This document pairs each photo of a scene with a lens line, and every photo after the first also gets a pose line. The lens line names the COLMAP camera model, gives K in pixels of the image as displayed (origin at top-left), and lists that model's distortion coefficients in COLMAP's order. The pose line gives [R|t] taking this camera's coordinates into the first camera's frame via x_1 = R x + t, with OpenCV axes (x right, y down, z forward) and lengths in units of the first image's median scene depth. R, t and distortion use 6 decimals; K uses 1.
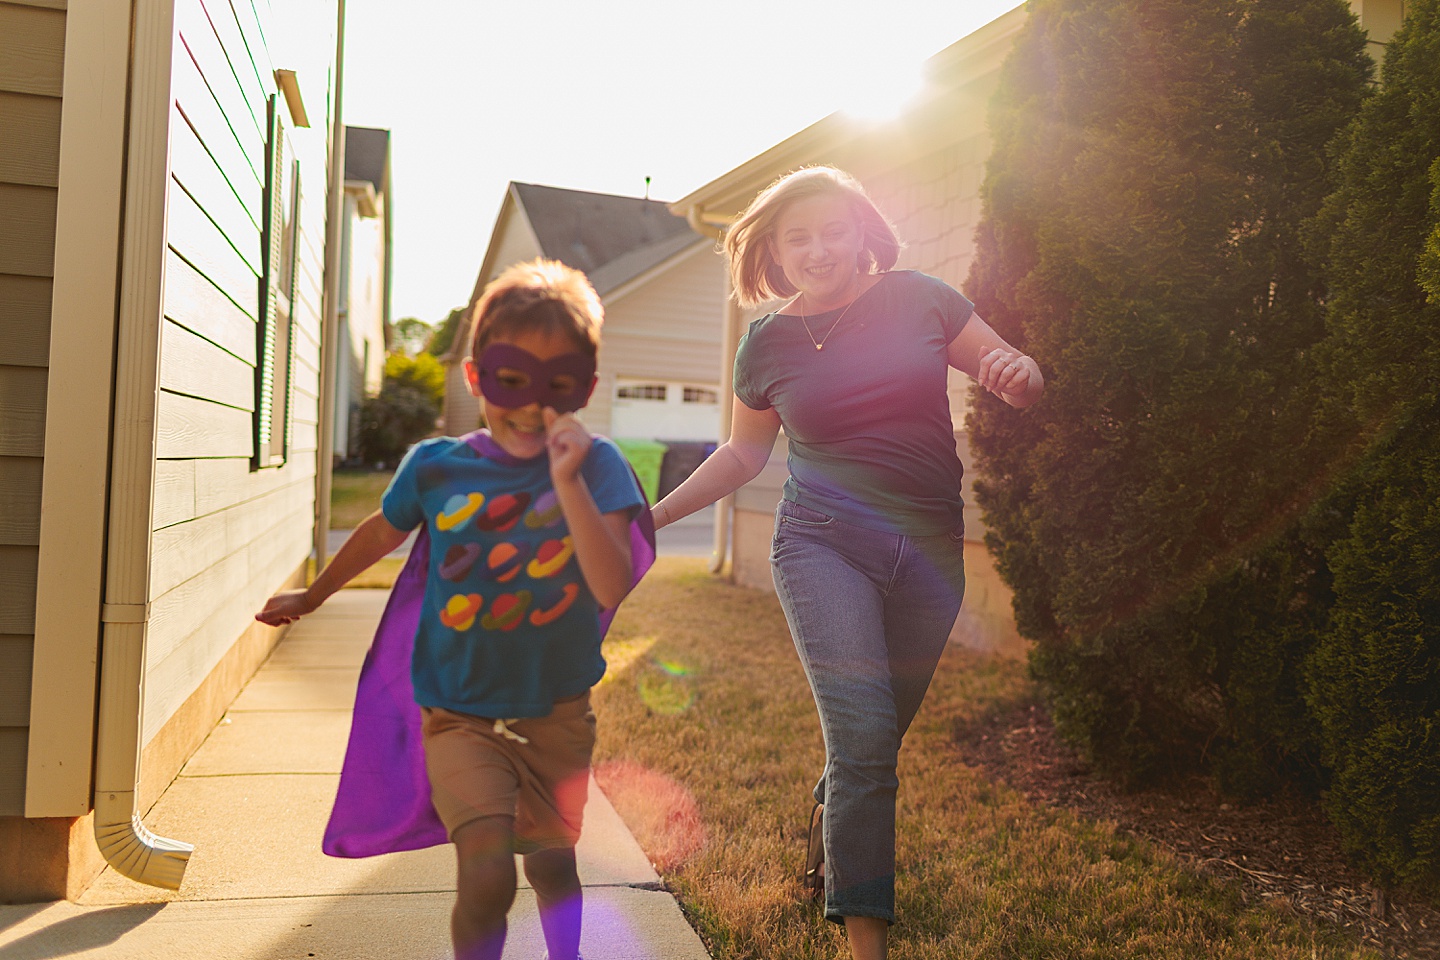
lens RADIAL K [[1349.5, 0, 728.8], [0, 1349.5, 464.8], [0, 0, 1]] dist [-0.004819, 0.012337]
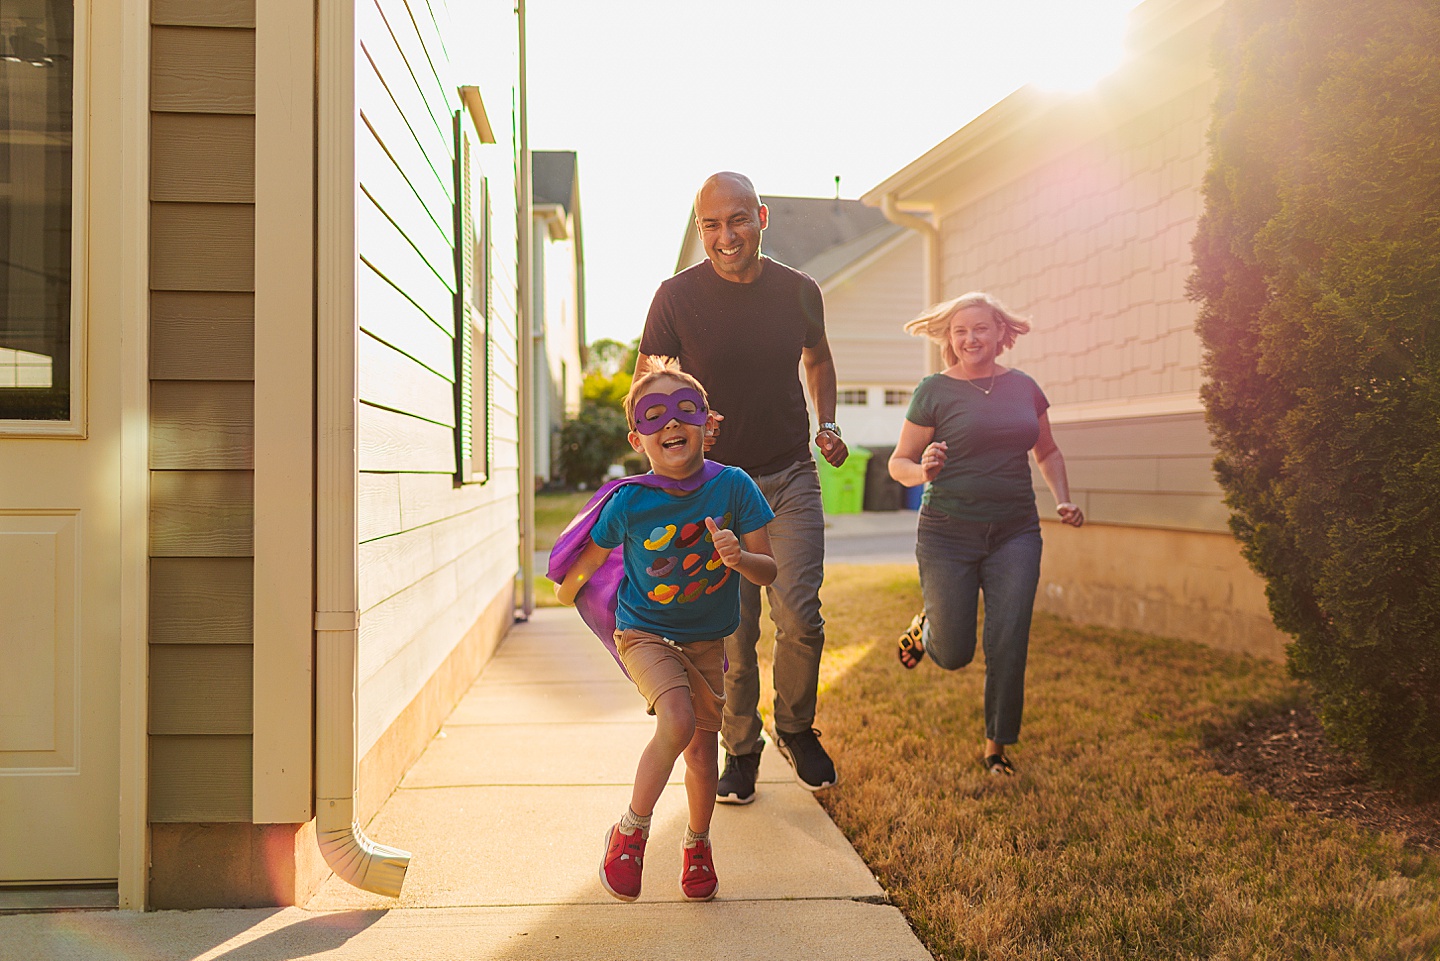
lens RADIAL K [[1386.4, 0, 670.8], [0, 1386.4, 476.4], [0, 0, 1]] dist [-0.015820, 0.025460]
pose [[0.981058, -0.045953, -0.188183, -0.001715], [0.045834, 0.998937, -0.004988, 0.011769], [0.188212, -0.003731, 0.982121, 0.020468]]
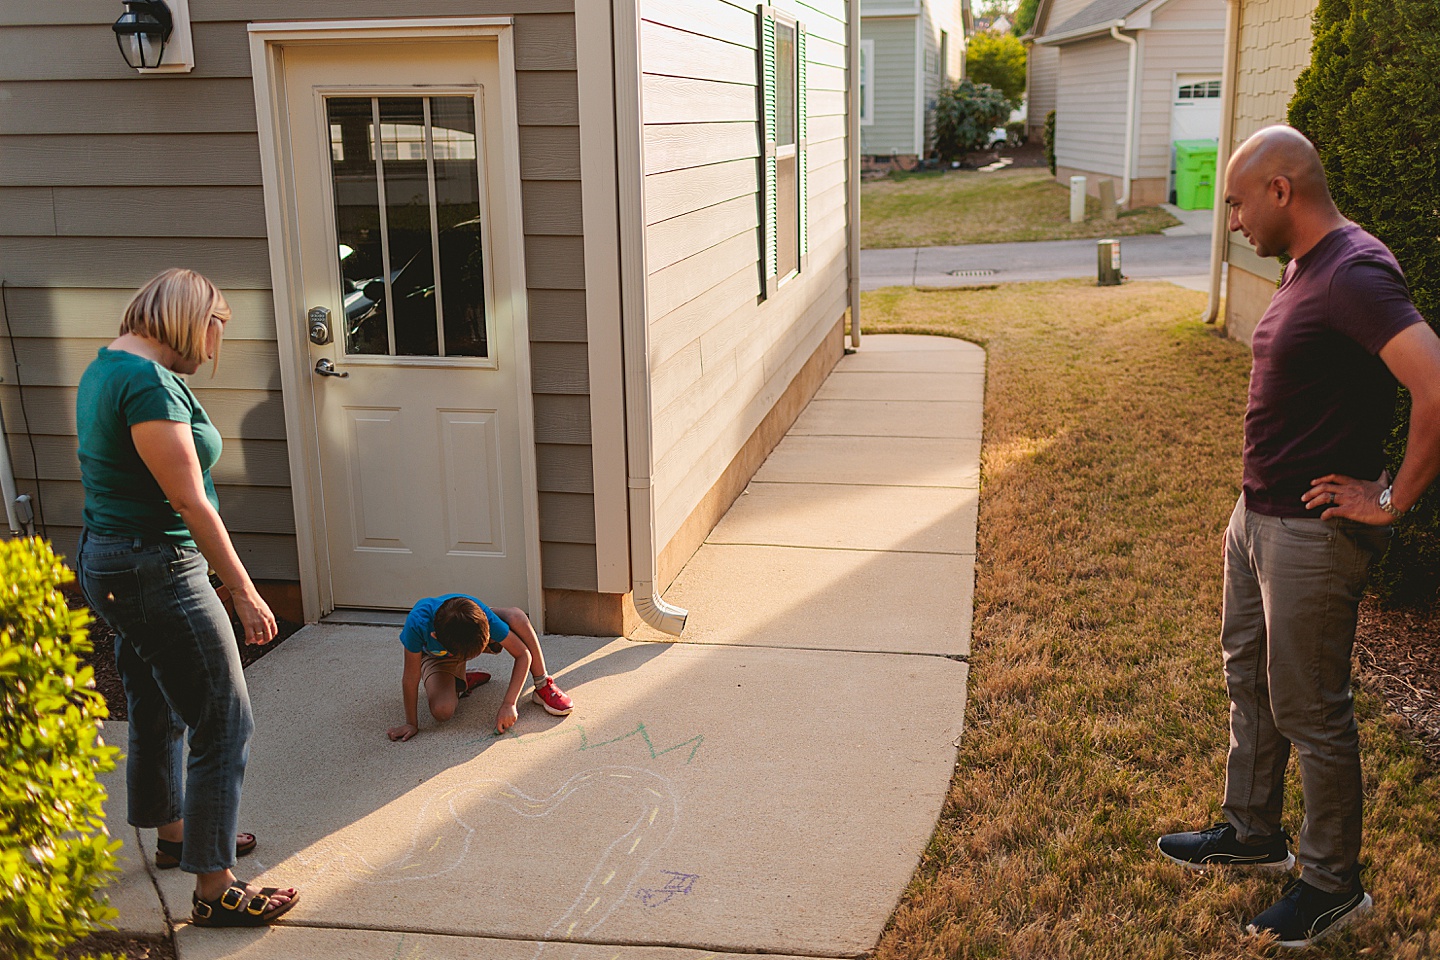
lens RADIAL K [[1349.5, 0, 728.8], [0, 1349.5, 464.8], [0, 0, 1]] dist [-0.004819, 0.012337]
pose [[0.906361, 0.041741, -0.420437, 0.241388], [0.061234, 0.971624, 0.228466, -0.190552], [0.418044, -0.232818, 0.878086, -0.292718]]
